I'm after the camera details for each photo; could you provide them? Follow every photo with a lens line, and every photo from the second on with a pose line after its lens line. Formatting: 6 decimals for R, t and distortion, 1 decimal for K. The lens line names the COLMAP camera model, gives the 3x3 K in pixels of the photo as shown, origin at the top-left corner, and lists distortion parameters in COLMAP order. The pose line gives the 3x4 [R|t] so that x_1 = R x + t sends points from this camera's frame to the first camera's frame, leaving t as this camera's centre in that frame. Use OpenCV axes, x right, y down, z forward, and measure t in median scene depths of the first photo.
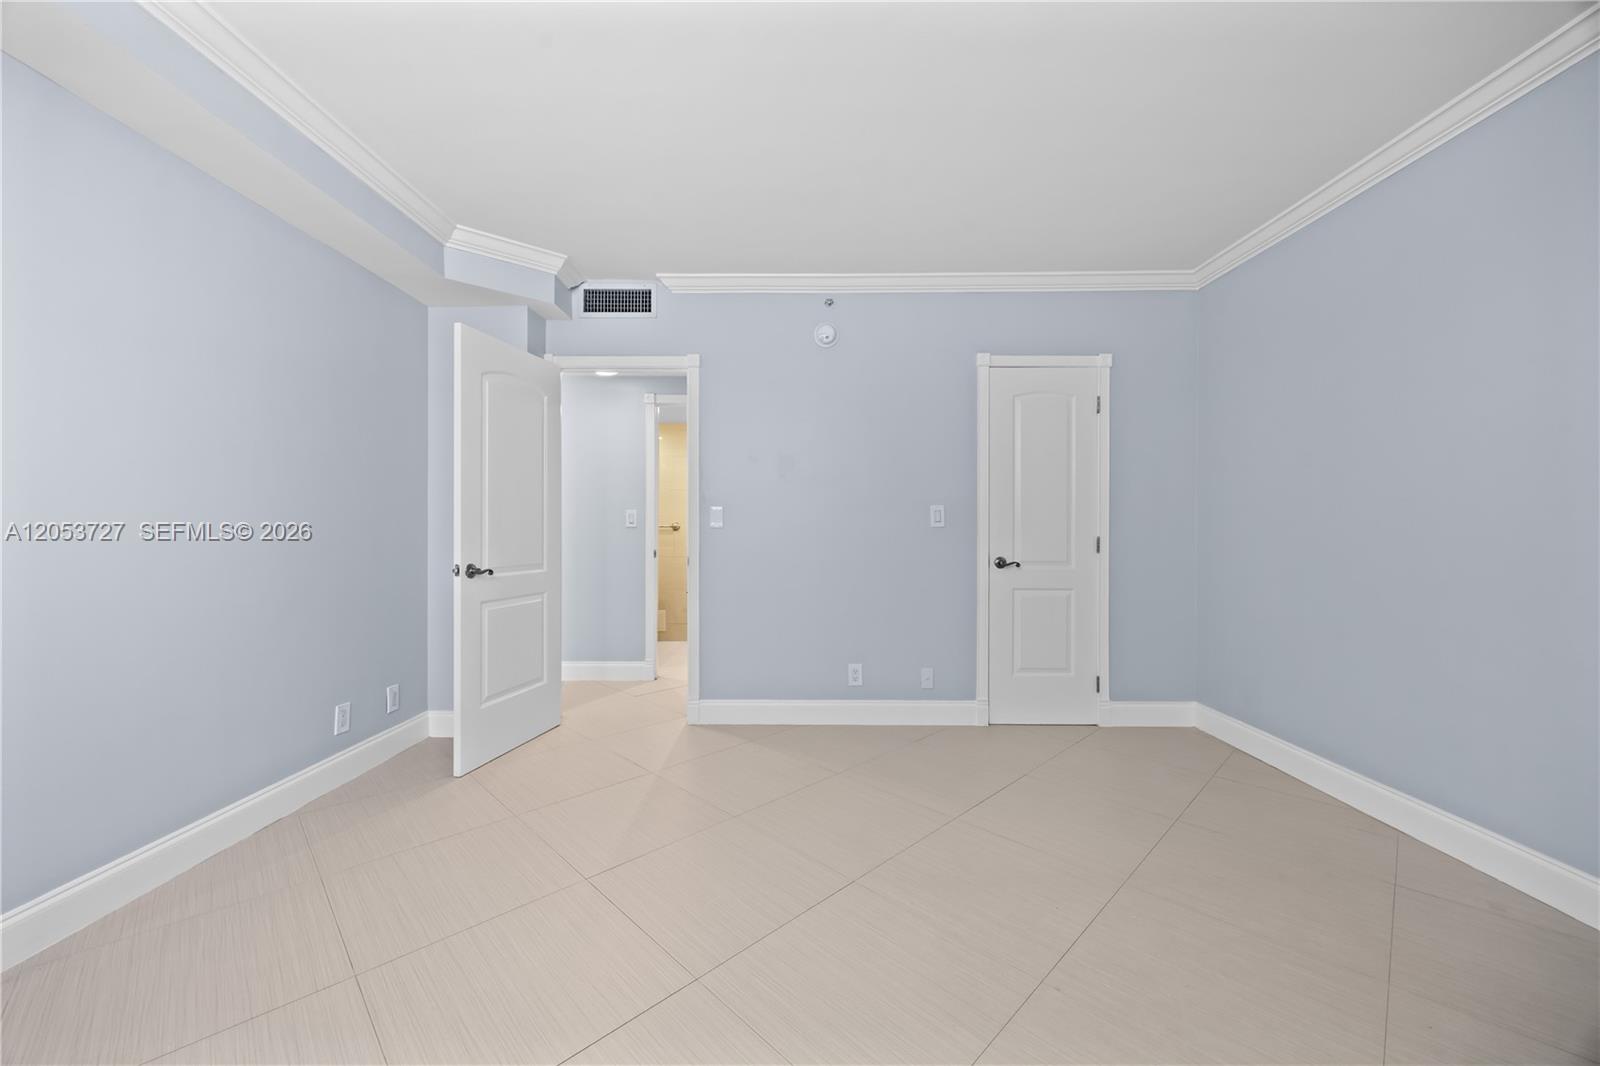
lens RADIAL K [[611.6, 0, 800.5], [0, 611.6, 532.1], [0, 0, 1]] dist [-0.001349, -0.000426]
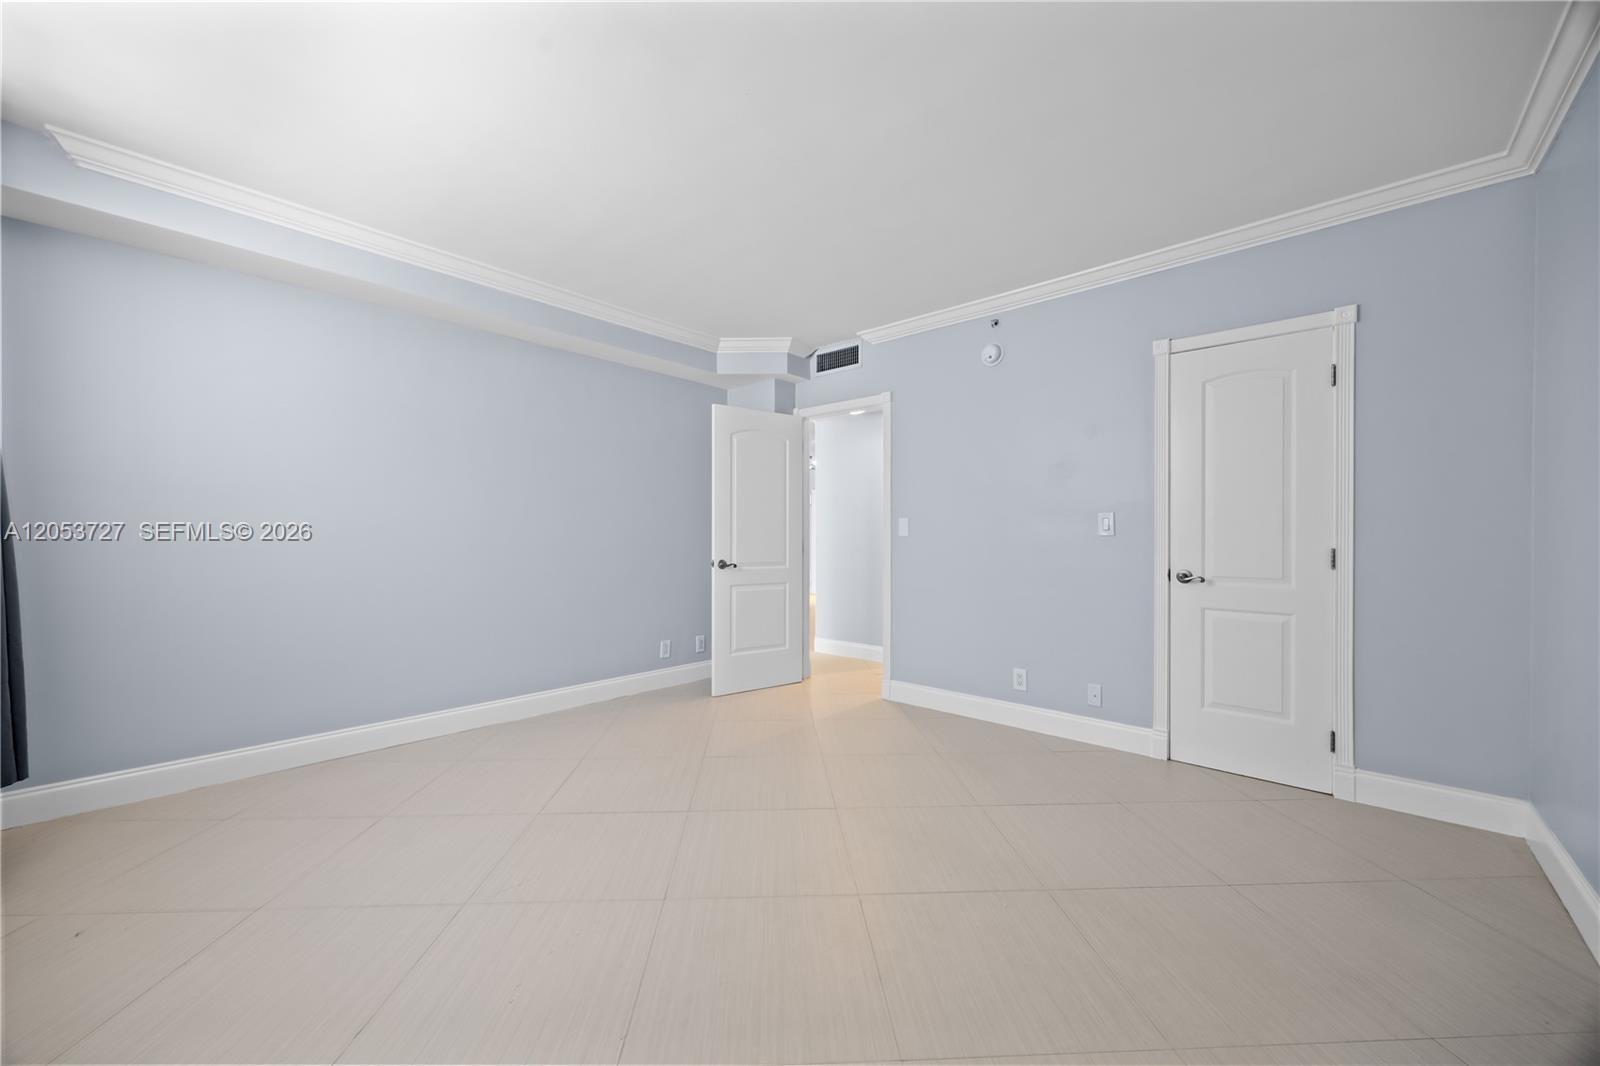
lens RADIAL K [[611.6, 0, 809.5], [0, 611.6, 535.9], [0, 0, 1]] dist [-0.001349, -0.000426]
pose [[0.750719, 0.001697, -0.660620, 0.505238], [-0.001859, 0.999998, 0.000455, -0.007286], [0.660620, 0.000886, 0.750720, -0.003711]]
